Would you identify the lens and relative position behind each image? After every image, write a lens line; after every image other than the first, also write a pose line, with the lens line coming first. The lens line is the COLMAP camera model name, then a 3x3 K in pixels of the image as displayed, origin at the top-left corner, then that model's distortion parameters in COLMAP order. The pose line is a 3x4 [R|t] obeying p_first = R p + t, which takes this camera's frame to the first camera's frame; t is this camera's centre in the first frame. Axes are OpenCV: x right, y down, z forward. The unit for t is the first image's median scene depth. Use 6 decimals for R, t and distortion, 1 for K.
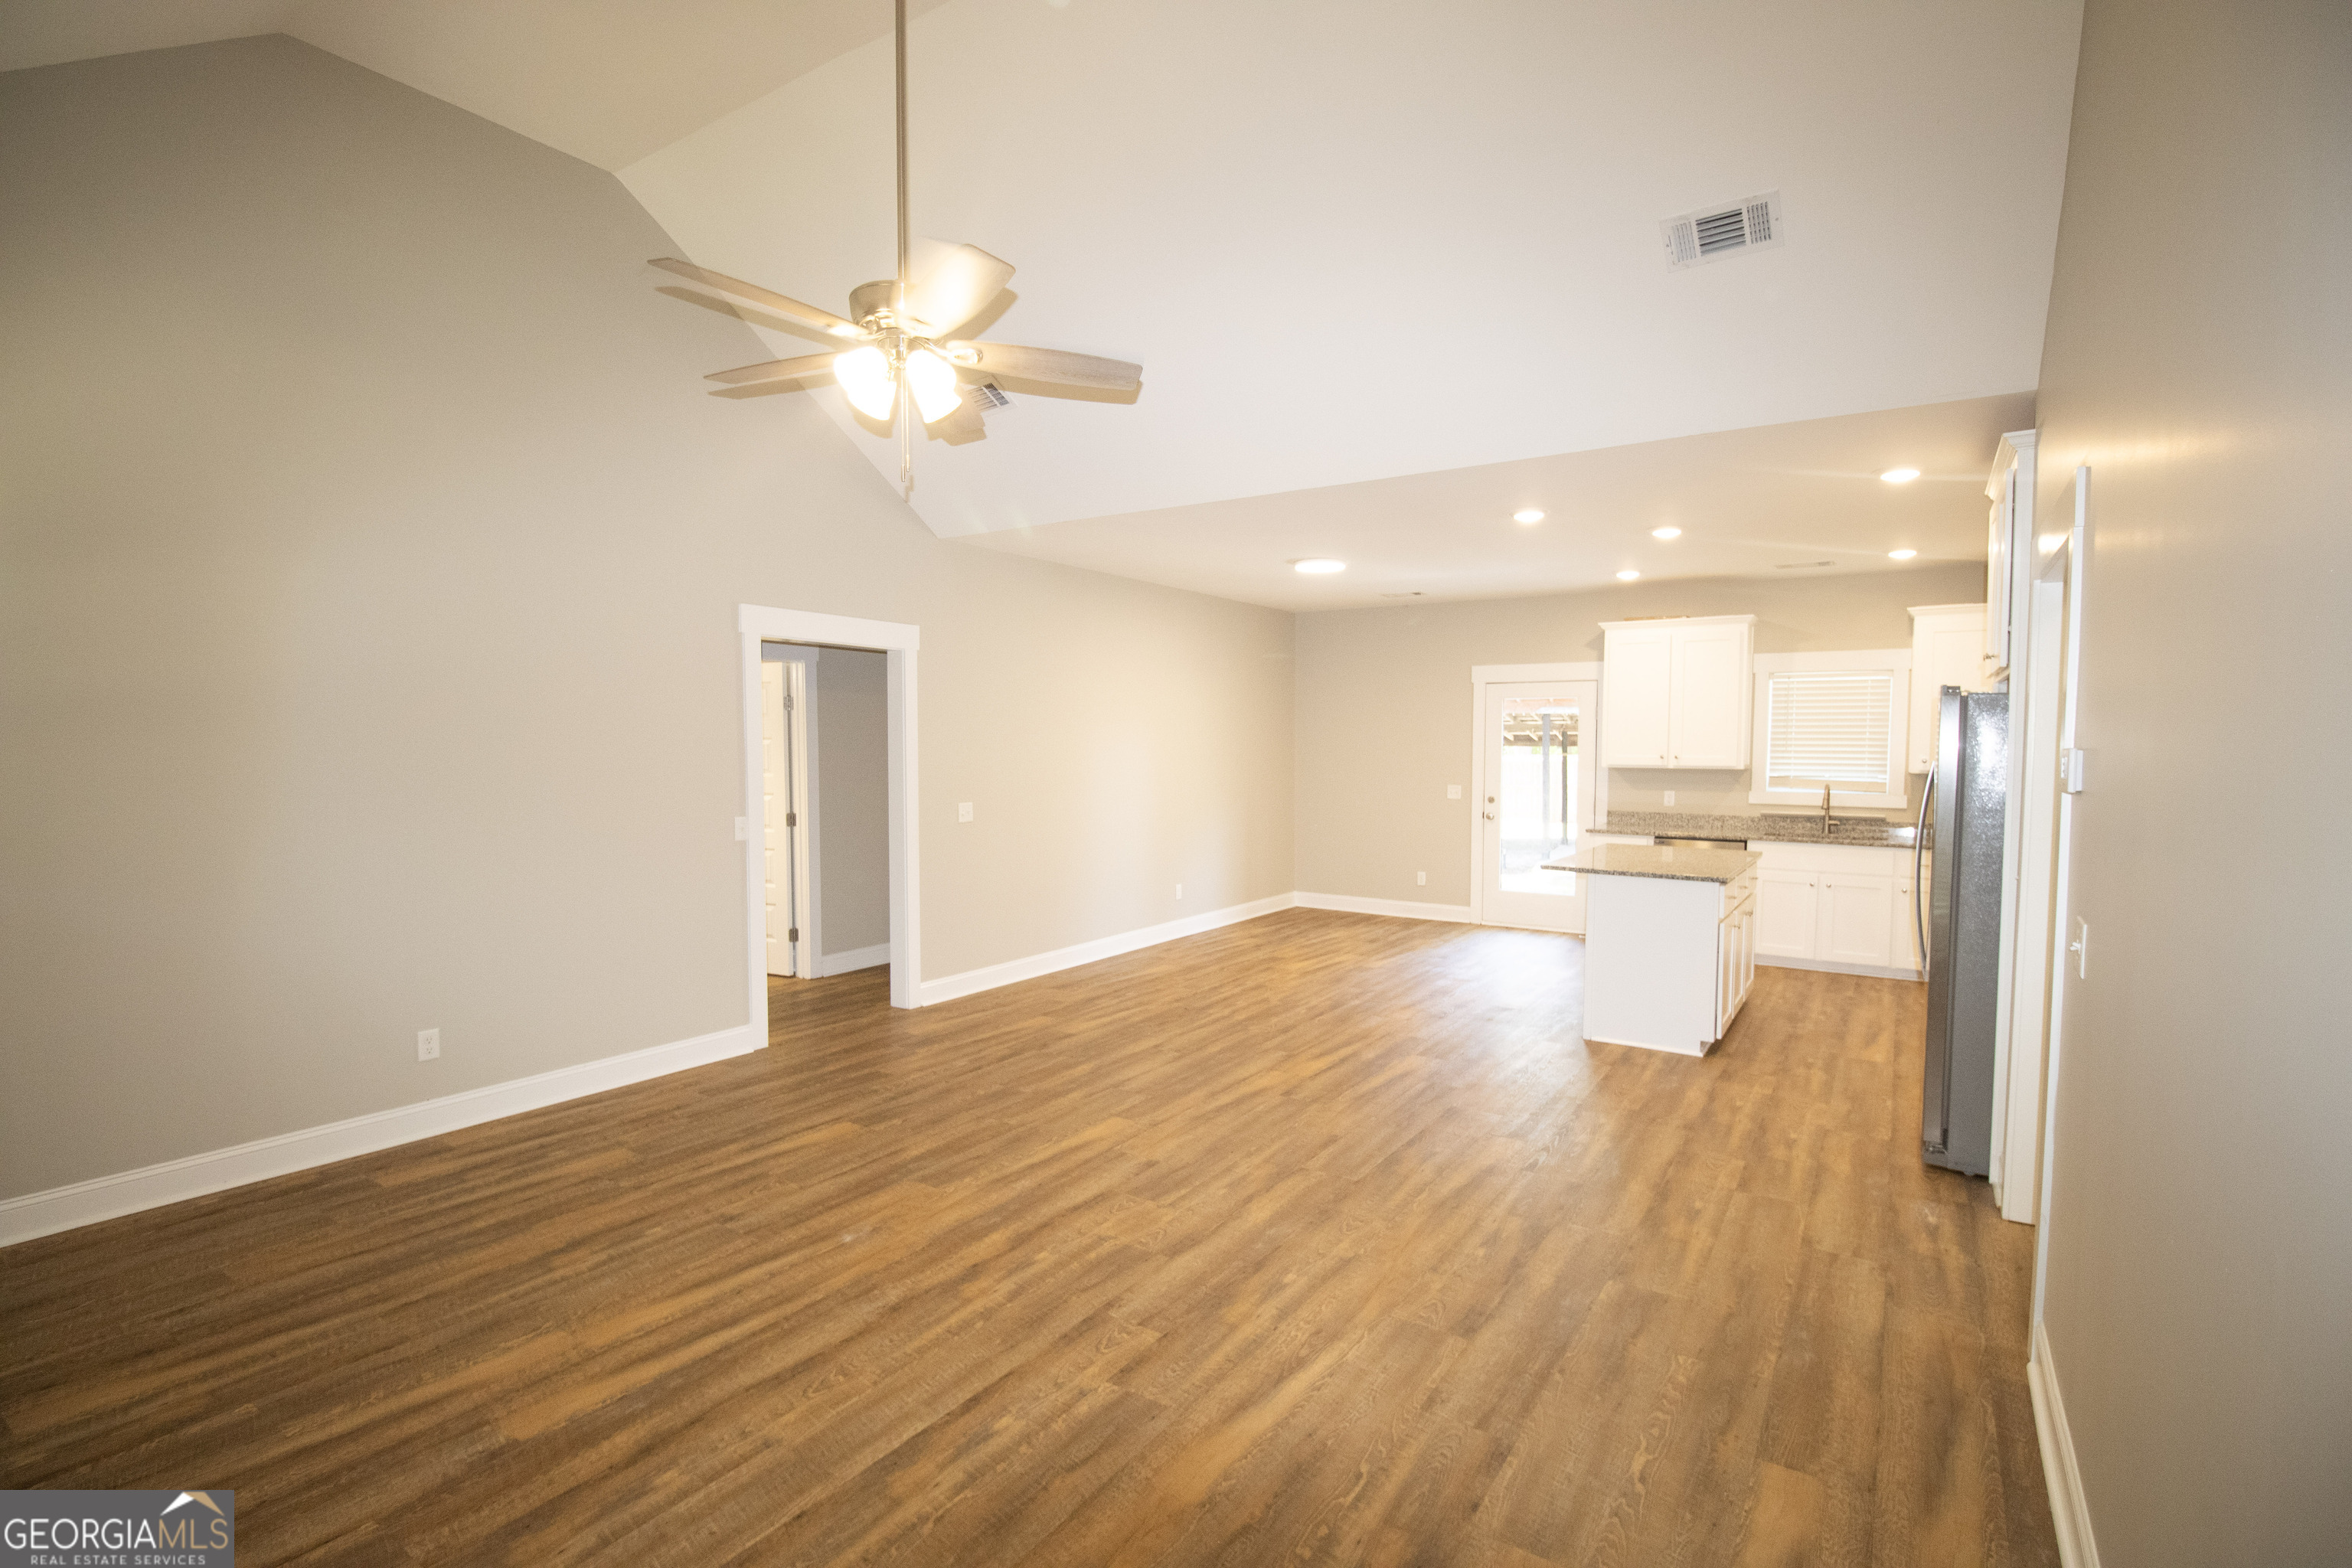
lens RADIAL K [[1092.9, 0, 1186.0], [0, 1092.9, 798.4], [0, 0, 1]] dist [-0.001121, -0.010644]
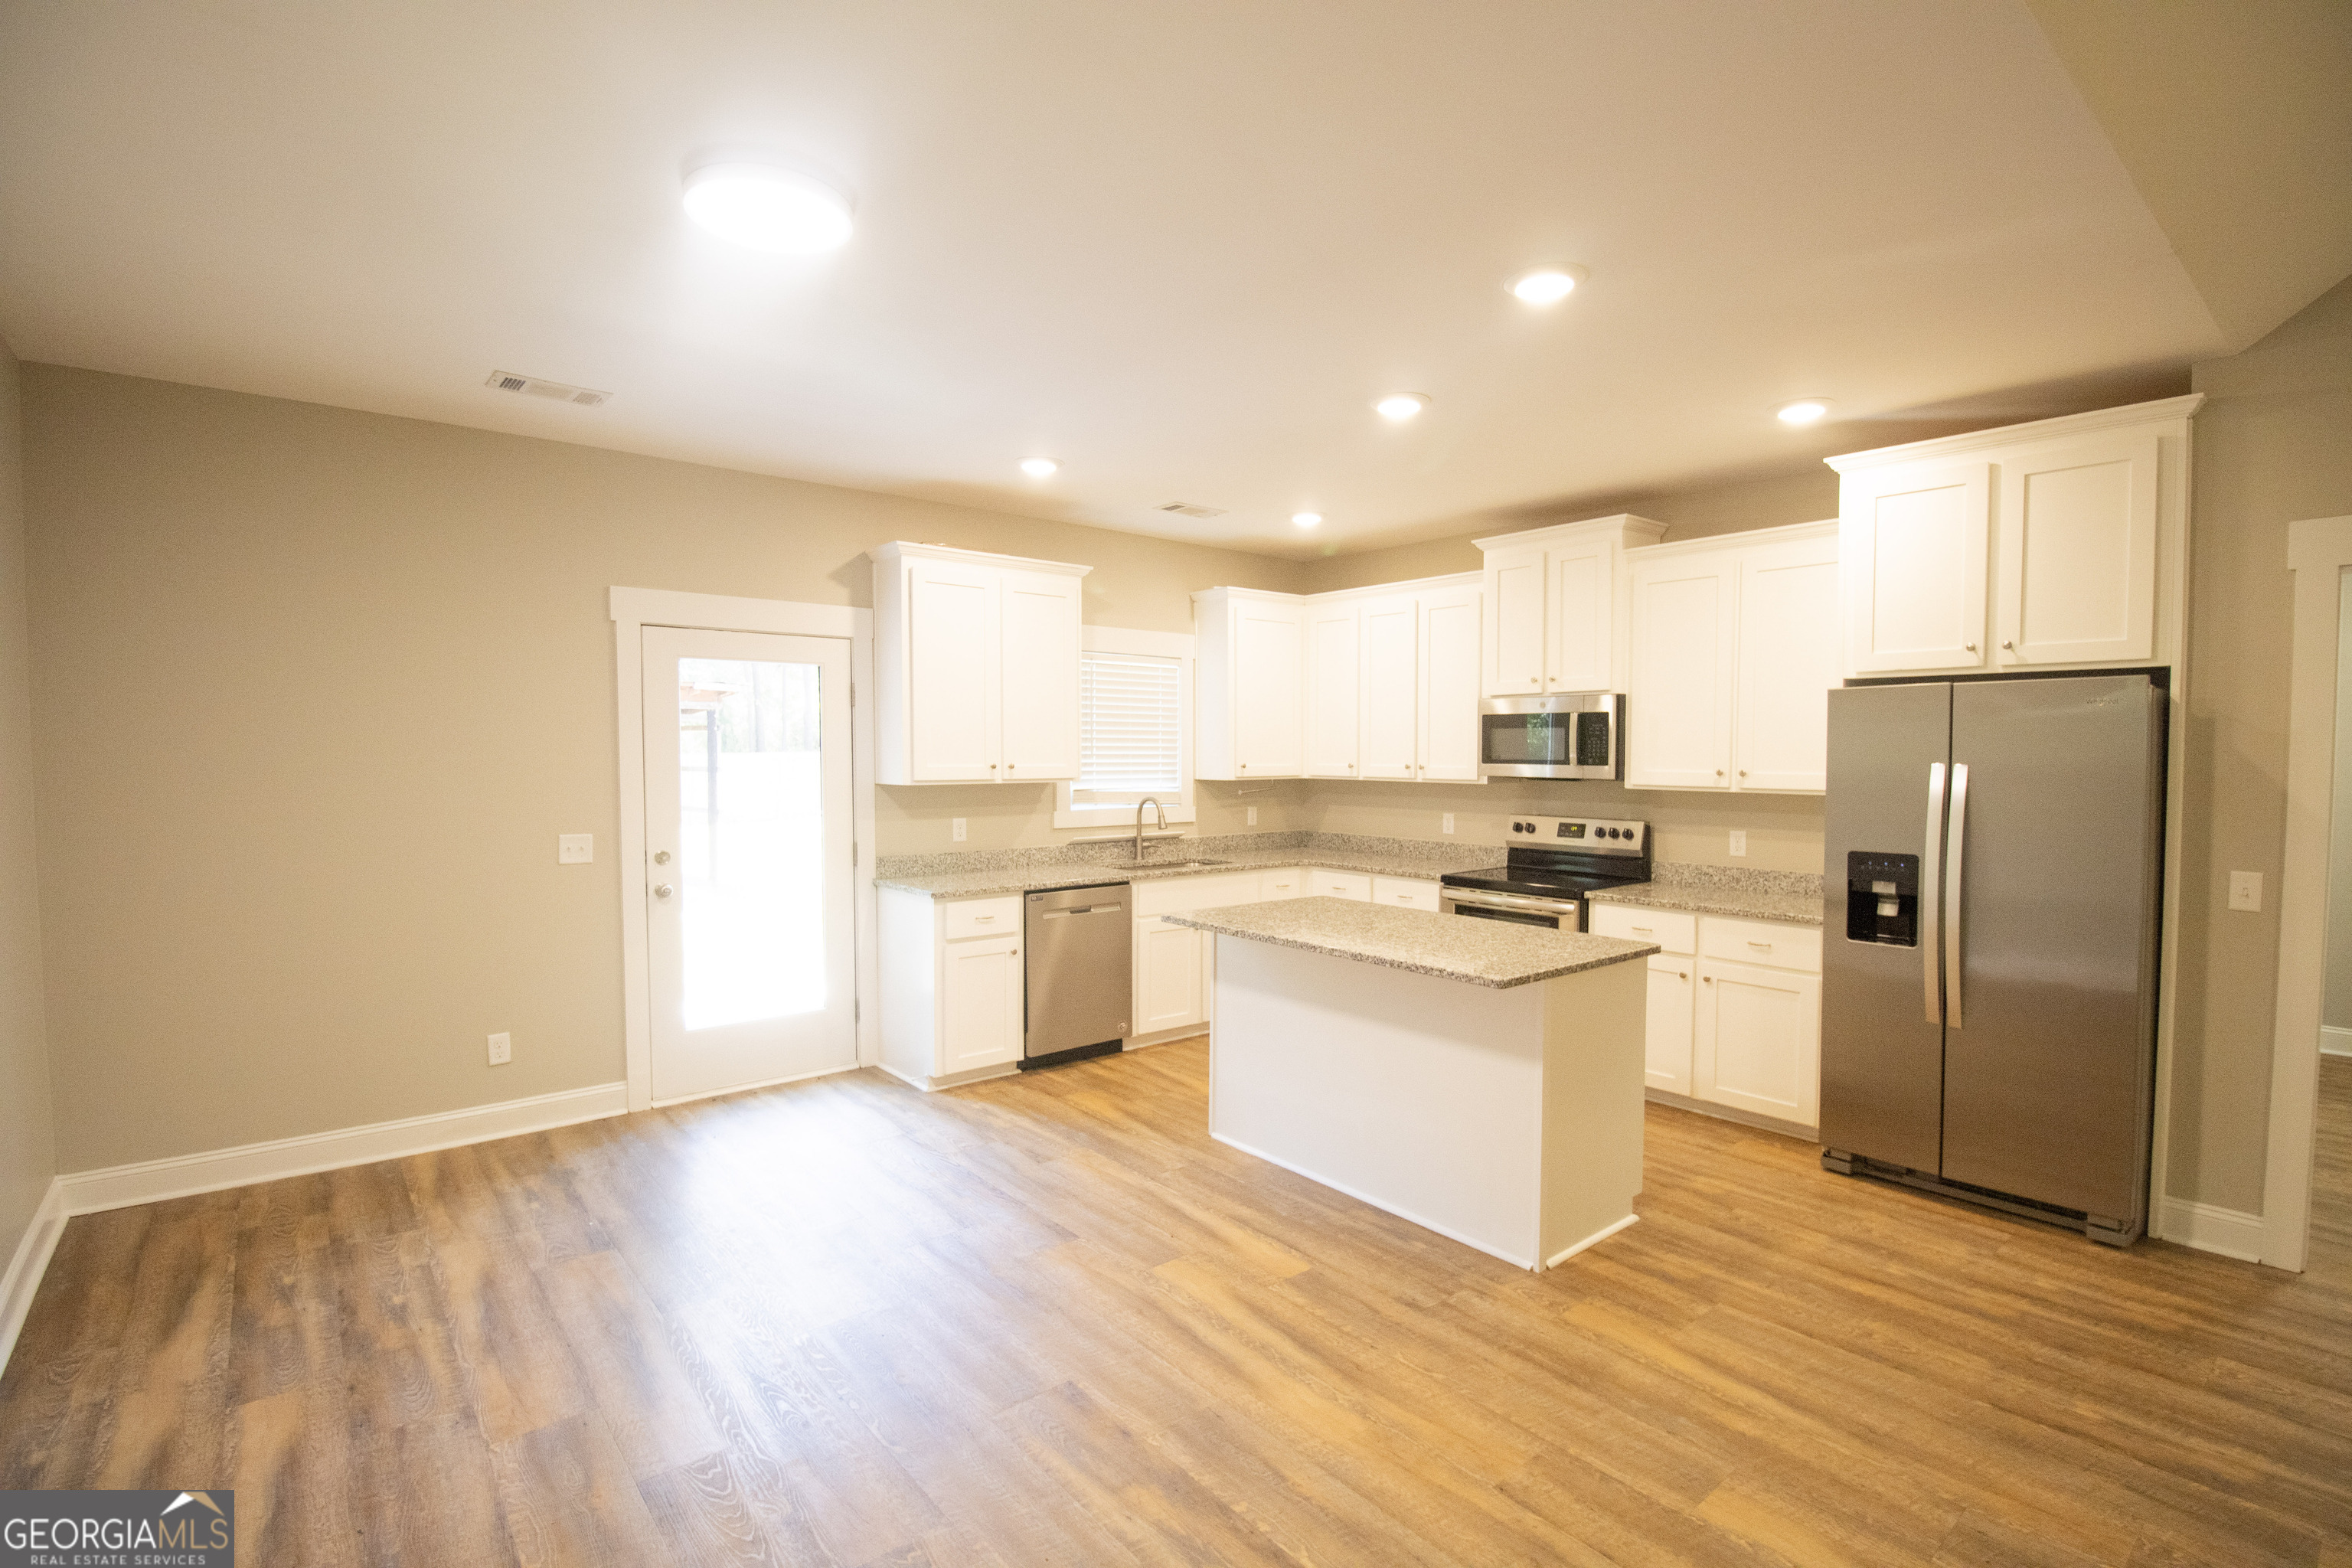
lens RADIAL K [[1092.9, 0, 1195.1], [0, 1092.9, 793.1], [0, 0, 1]] dist [-0.001121, -0.010644]
pose [[0.282098, -0.042413, 0.958448, -0.239436], [0.048119, 0.998390, 0.030018, -0.057300], [-0.958178, 0.037652, 0.283685, 1.125294]]
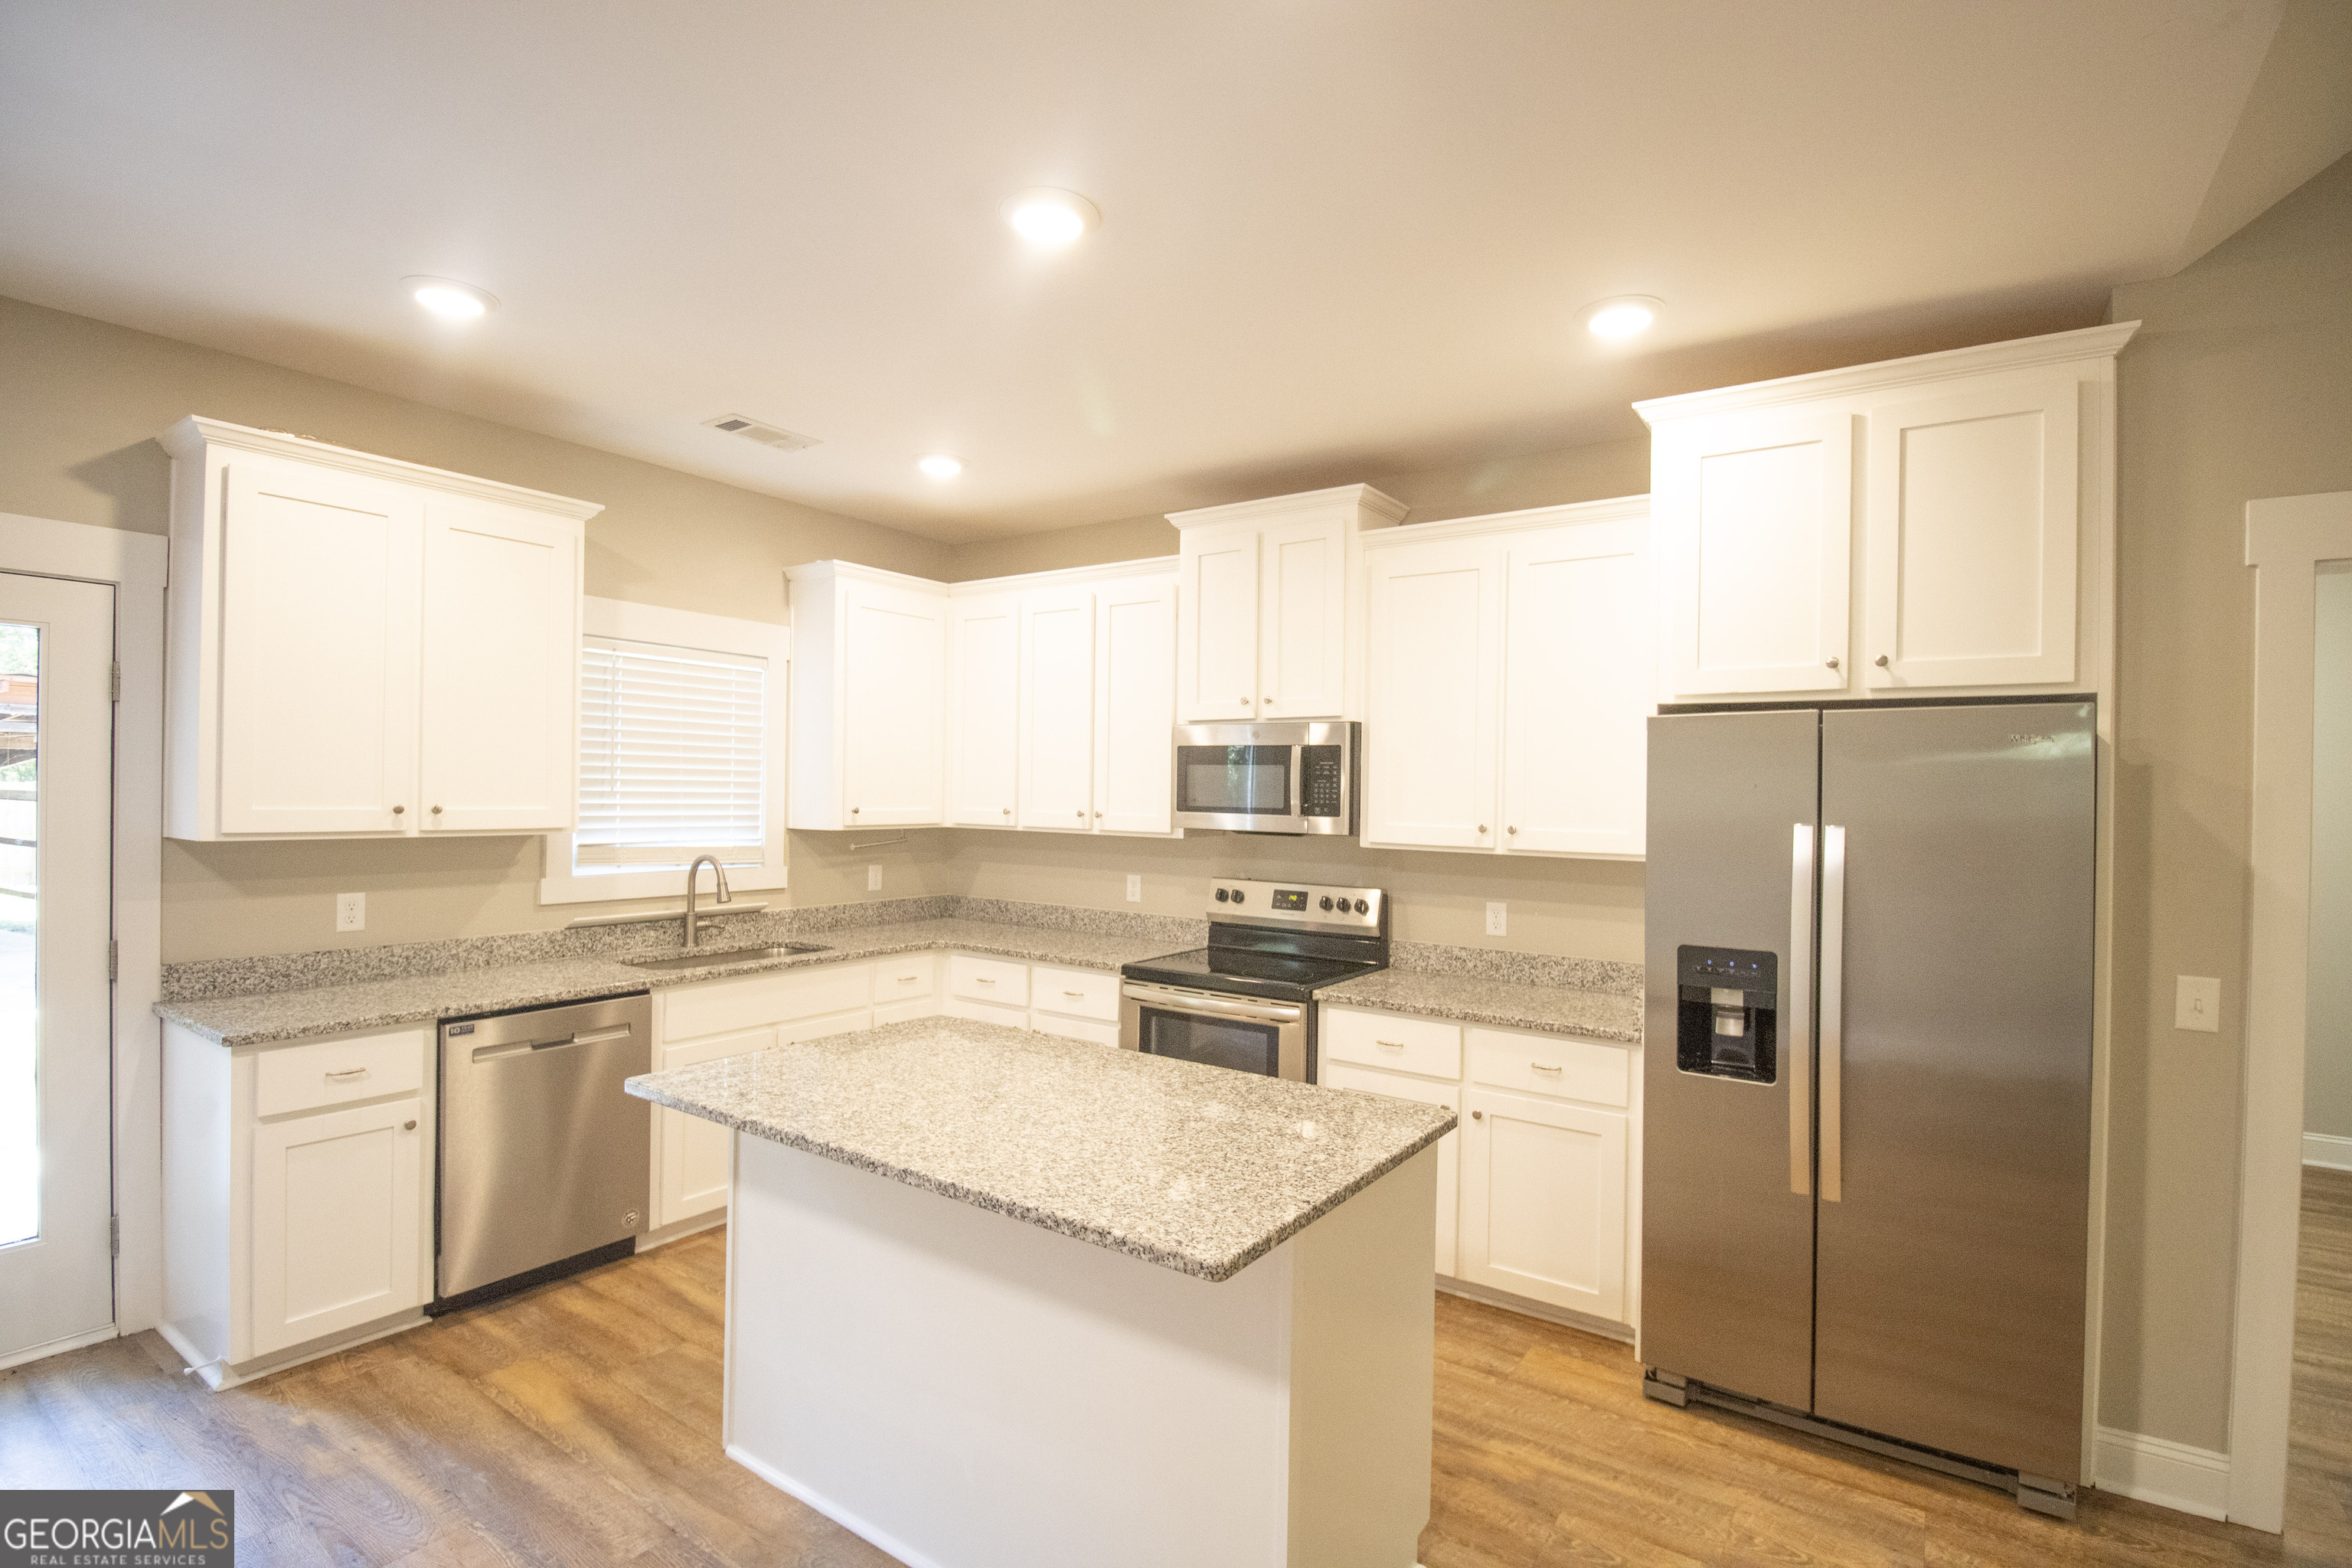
lens RADIAL K [[1092.9, 0, 1195.9], [0, 1092.9, 792.0], [0, 0, 1]] dist [-0.001121, -0.010644]
pose [[0.008339, -0.005284, 0.999951, 0.077527], [0.034206, 0.999402, 0.004996, -0.058342], [-0.999380, 0.034163, 0.008515, 1.137507]]
